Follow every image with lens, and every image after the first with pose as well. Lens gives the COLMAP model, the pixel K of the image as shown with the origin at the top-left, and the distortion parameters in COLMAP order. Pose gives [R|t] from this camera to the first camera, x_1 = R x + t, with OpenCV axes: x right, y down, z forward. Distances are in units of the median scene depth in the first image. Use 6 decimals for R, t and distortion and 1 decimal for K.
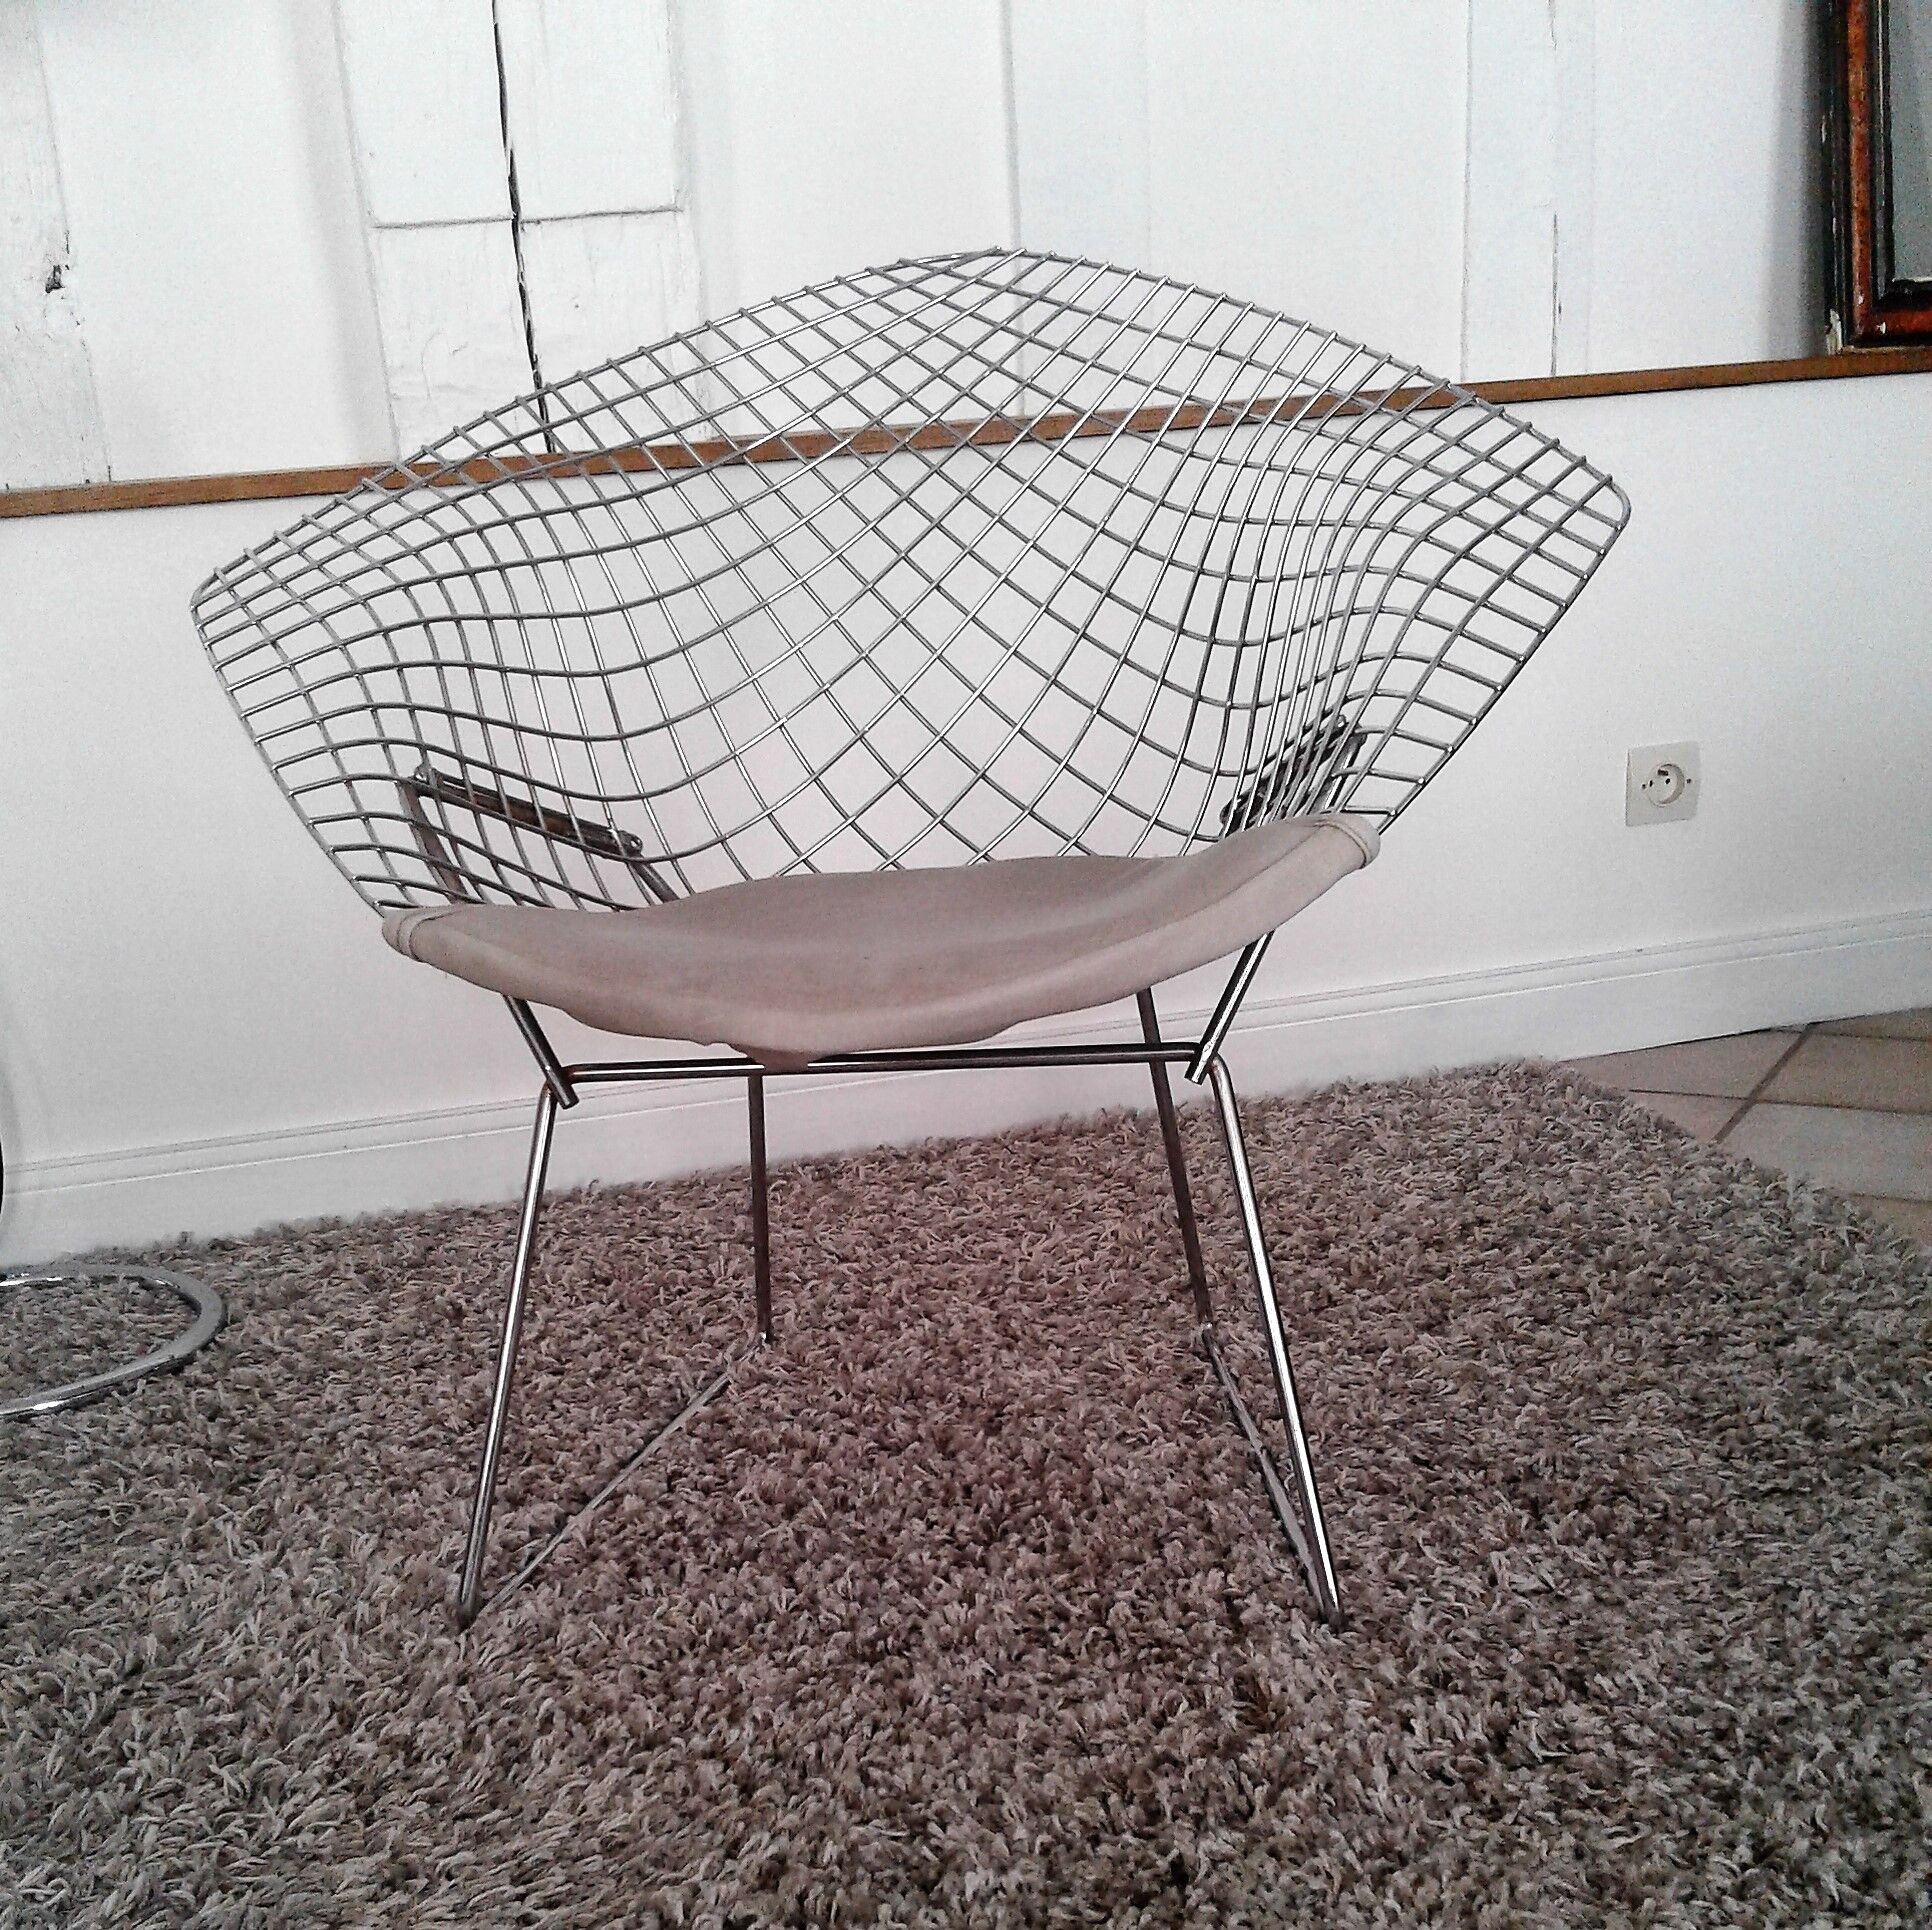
lens RADIAL K [[2420.8, 0, 975.7], [0, 2420.8, 1223.0], [0, 0, 1]] dist [0.129482, -0.278485]
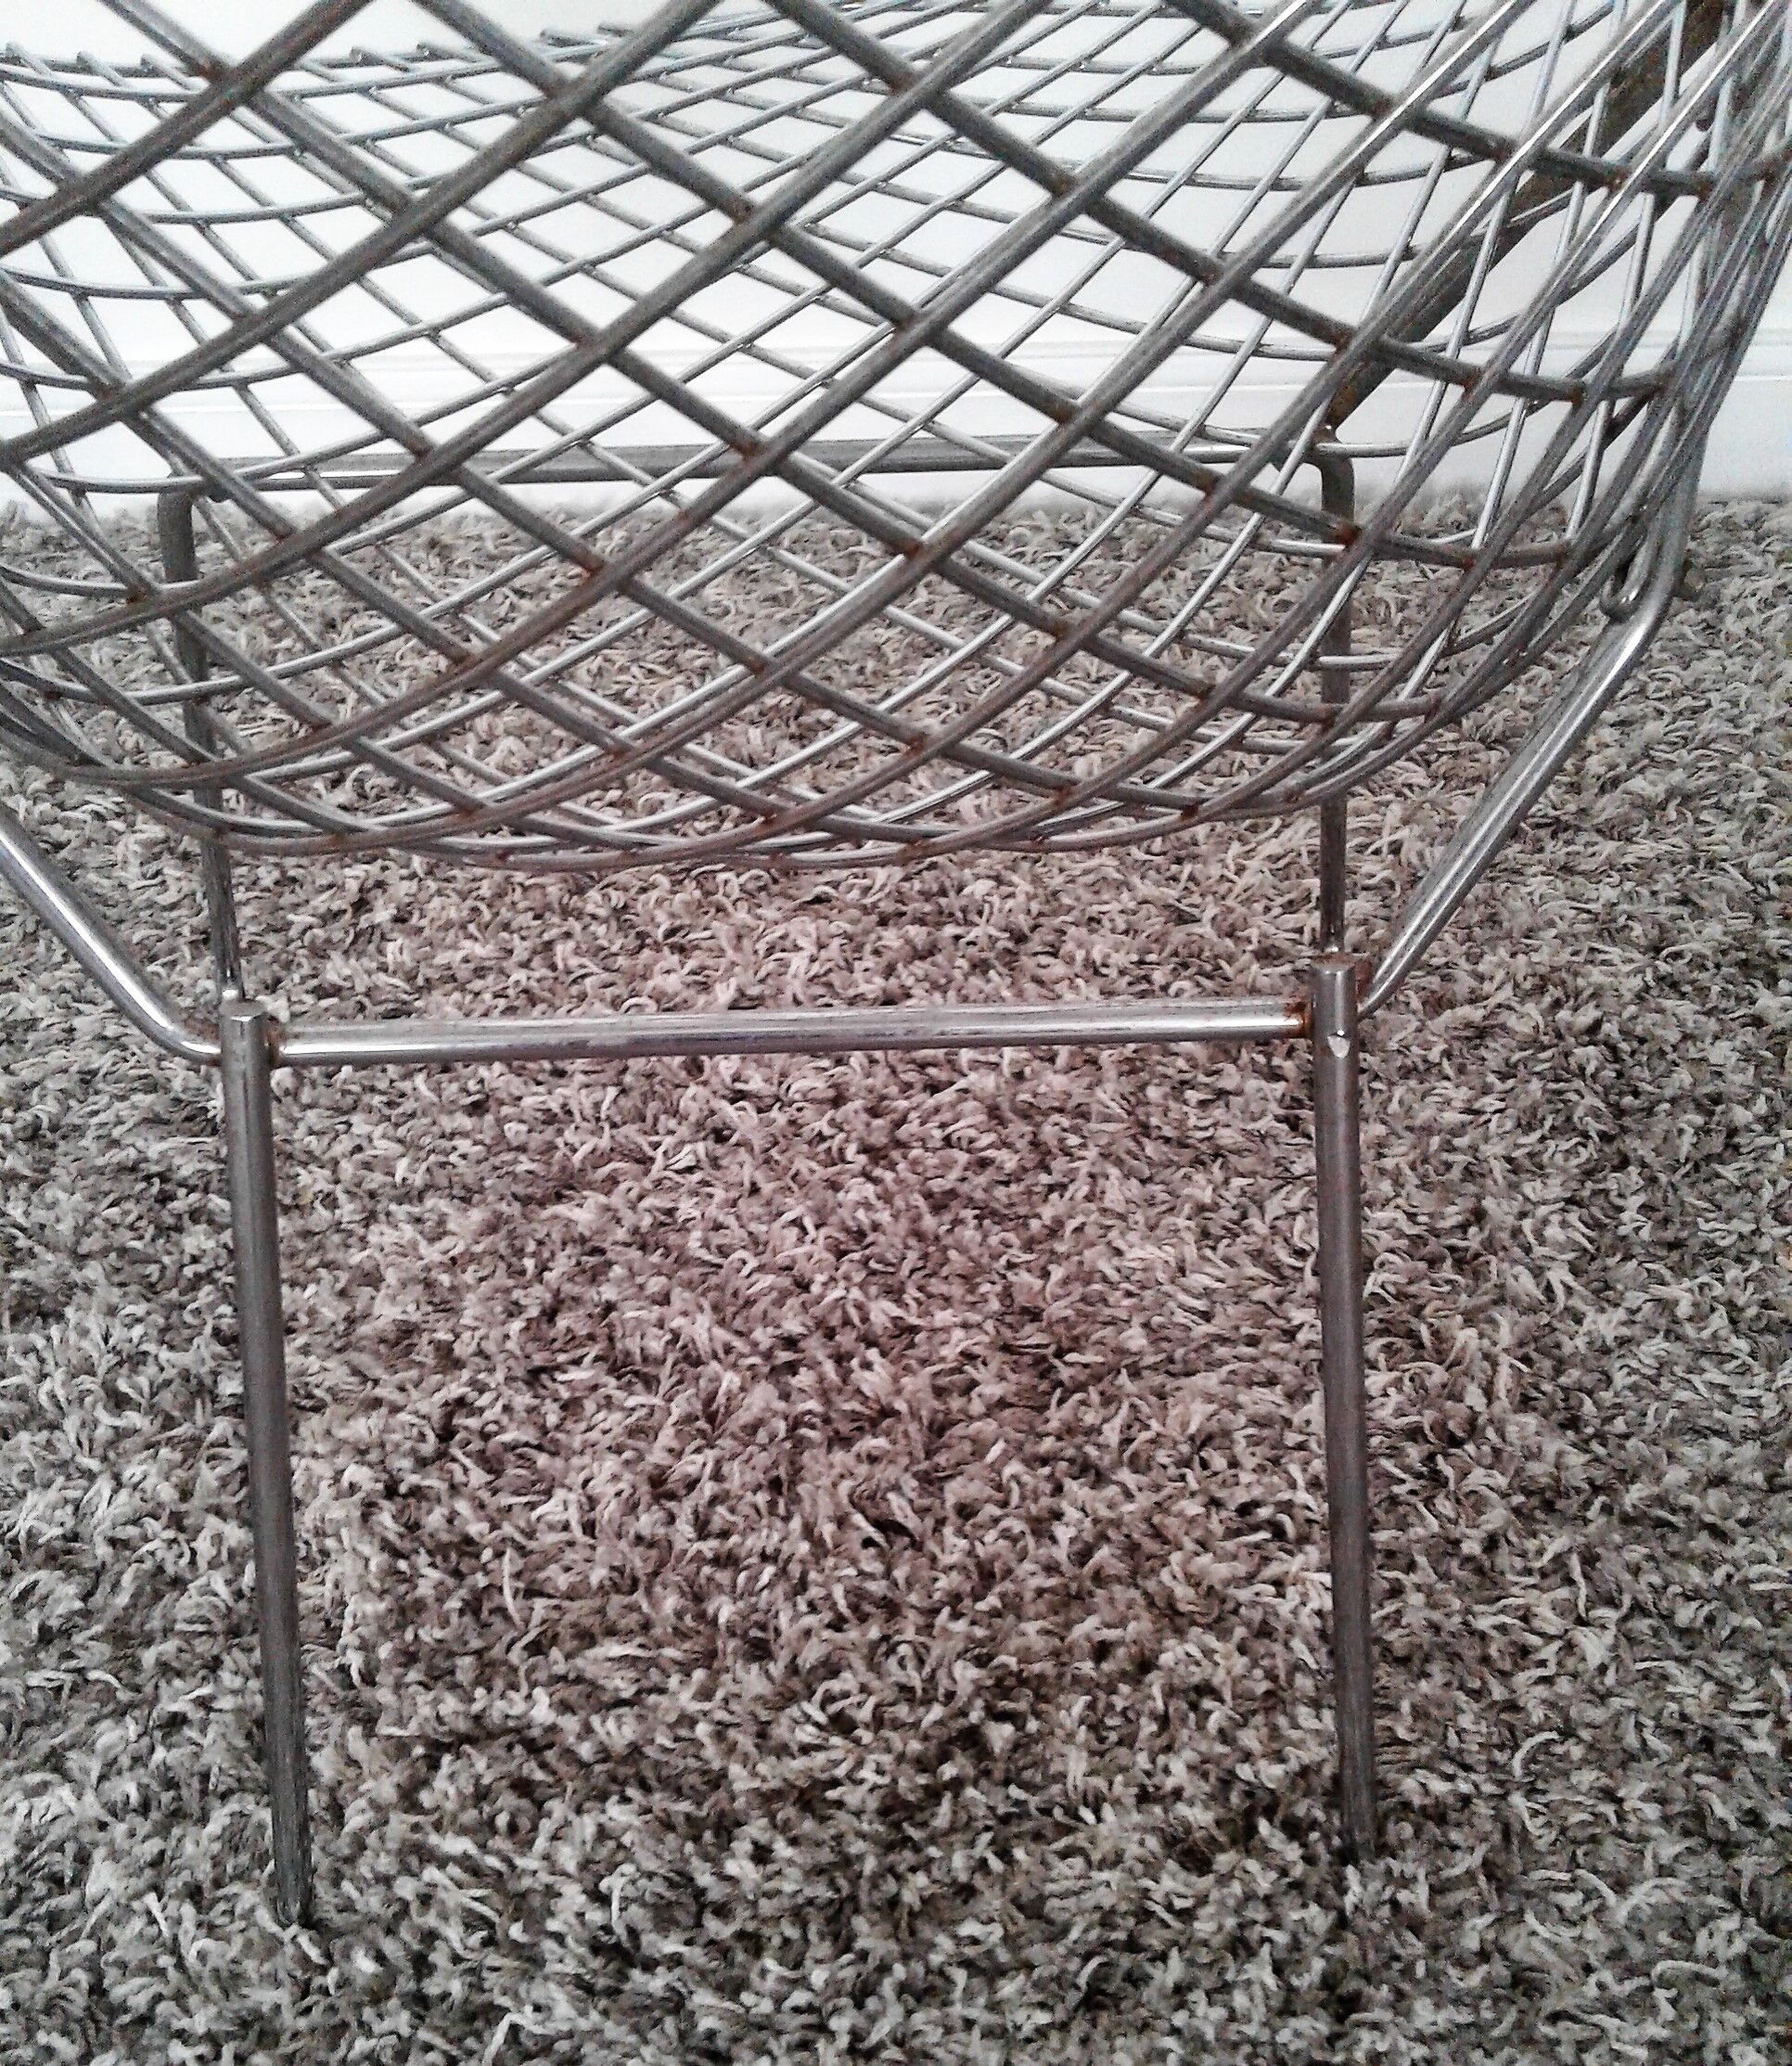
lens RADIAL K [[2244.7, 0, 904.4], [0, 2244.7, 1239.5], [0, 0, 1]] dist [0.093423, -0.218290]
pose [[0.971658, 0.206792, -0.114532, 0.028368], [-0.129998, 0.872101, 0.471742, -0.181912], [0.197436, -0.443483, 0.874267, 0.537286]]
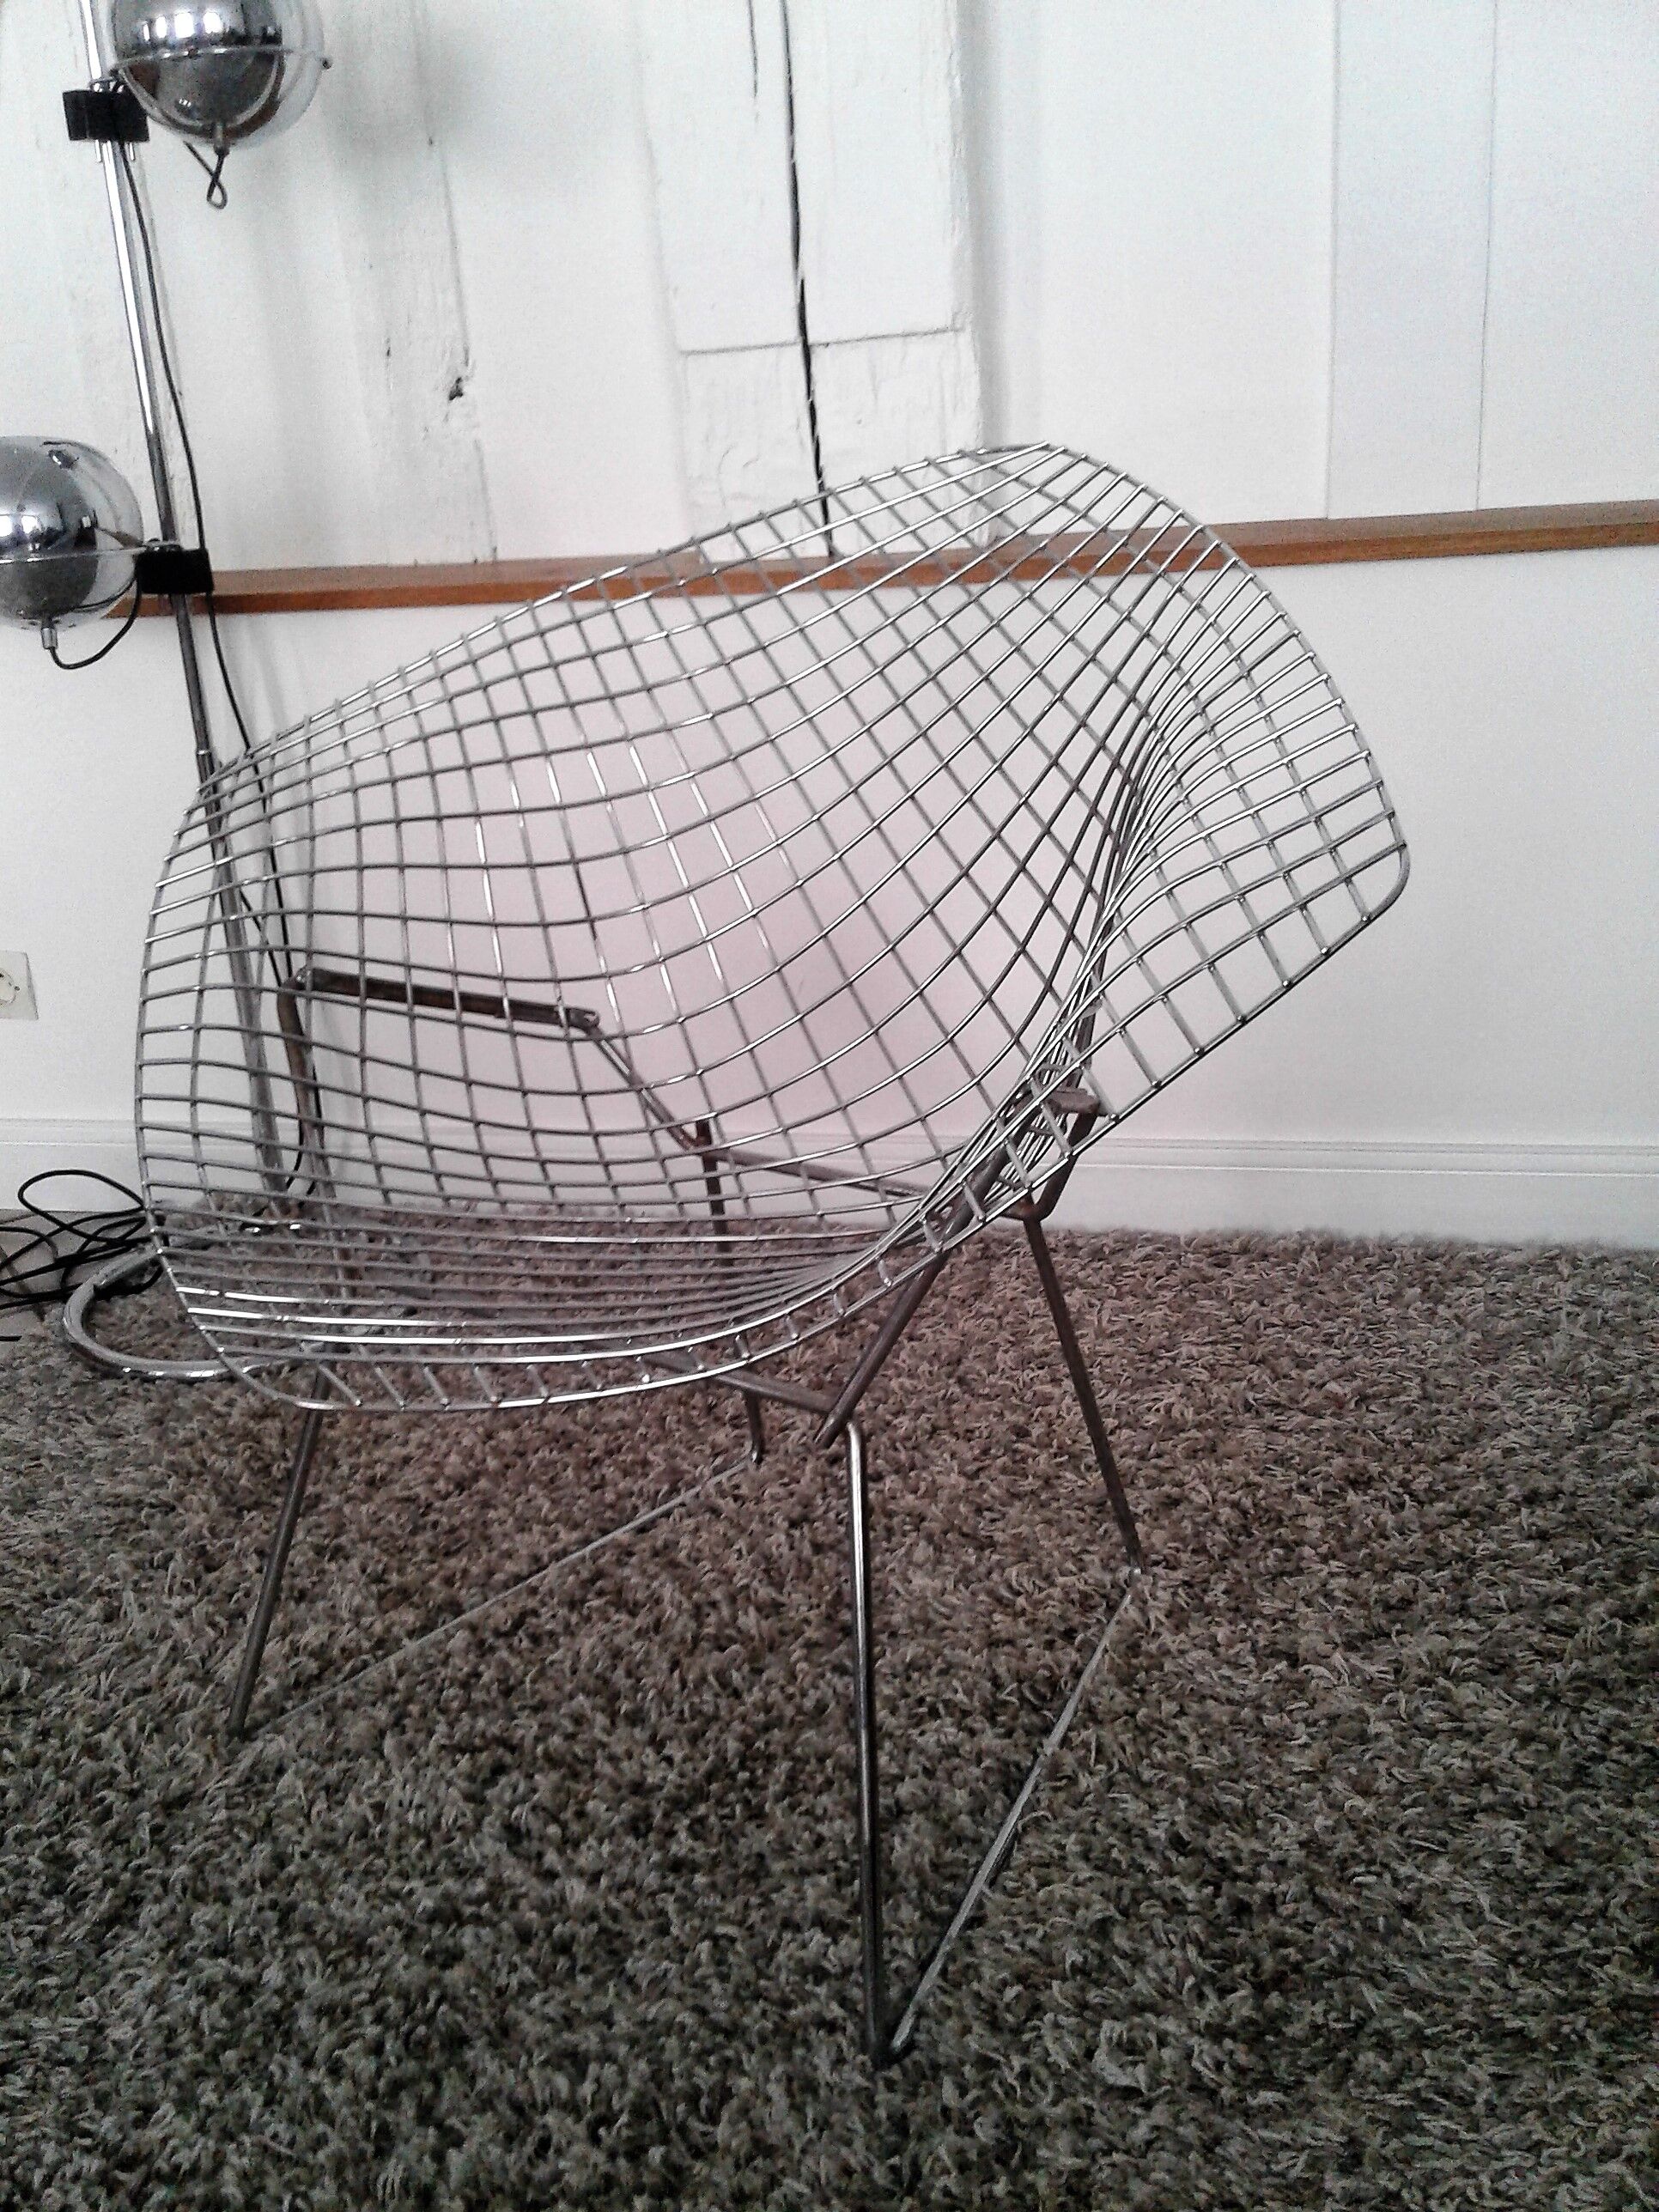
lens RADIAL K [[2062.6, 0, 810.0], [0, 2062.6, 1091.6], [0, 0, 1]] dist [0.075532, -0.165596]
pose [[0.880875, 0.164792, -0.443738, 0.326041], [-0.138822, 0.986160, 0.090652, -0.205686], [0.452535, -0.018252, 0.891560, 0.235354]]
